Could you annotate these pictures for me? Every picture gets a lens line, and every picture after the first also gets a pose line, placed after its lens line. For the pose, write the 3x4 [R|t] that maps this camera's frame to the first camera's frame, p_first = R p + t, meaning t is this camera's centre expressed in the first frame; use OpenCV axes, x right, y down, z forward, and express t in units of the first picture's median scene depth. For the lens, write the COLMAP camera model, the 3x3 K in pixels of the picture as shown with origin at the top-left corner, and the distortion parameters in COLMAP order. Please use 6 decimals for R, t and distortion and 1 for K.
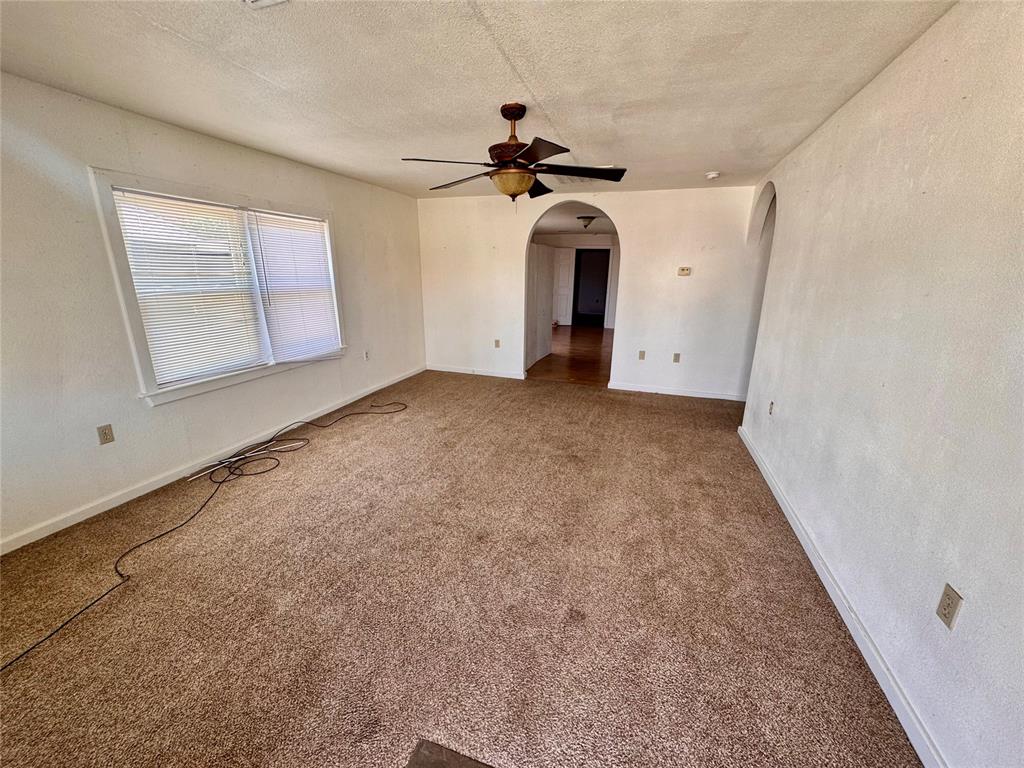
lens RADIAL K [[406.6, 0, 509.1], [0, 406.6, 384.3], [0, 0, 1]] dist [0.000429, 0.000512]
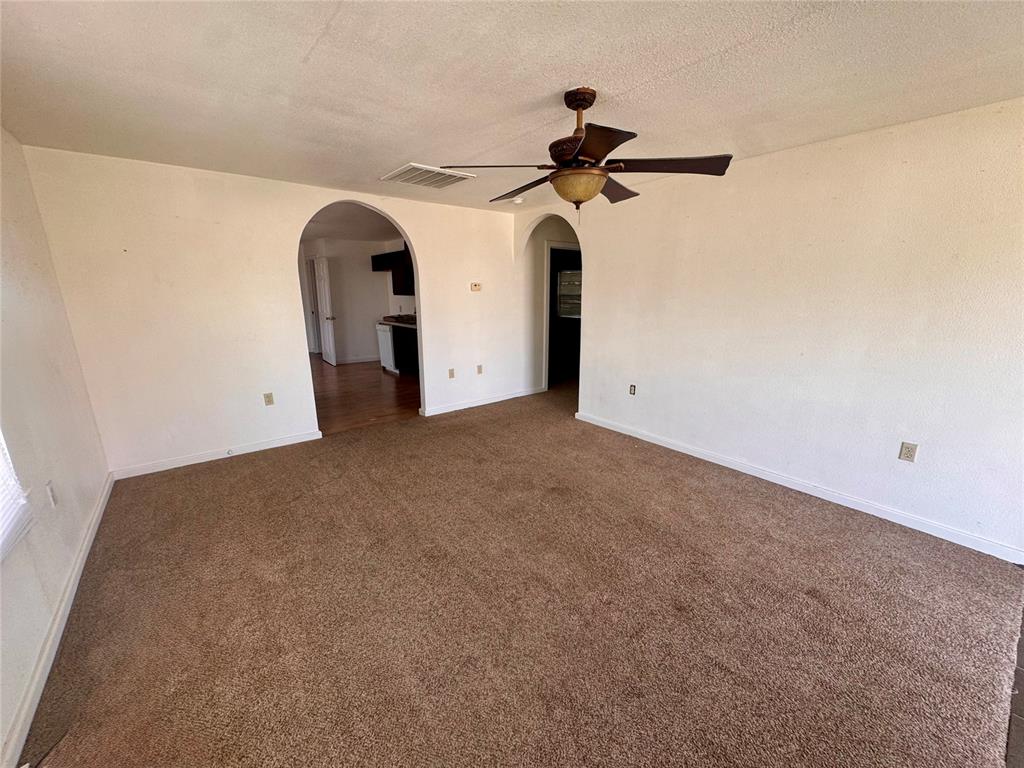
lens RADIAL K [[406.6, 0, 508.3], [0, 406.6, 387.4], [0, 0, 1]] dist [0.000429, 0.000512]
pose [[0.550347, -0.217860, 0.806012, -0.456742], [0.231971, 0.967249, 0.103051, -0.127988], [-0.802065, 0.130258, 0.582859, 0.393688]]
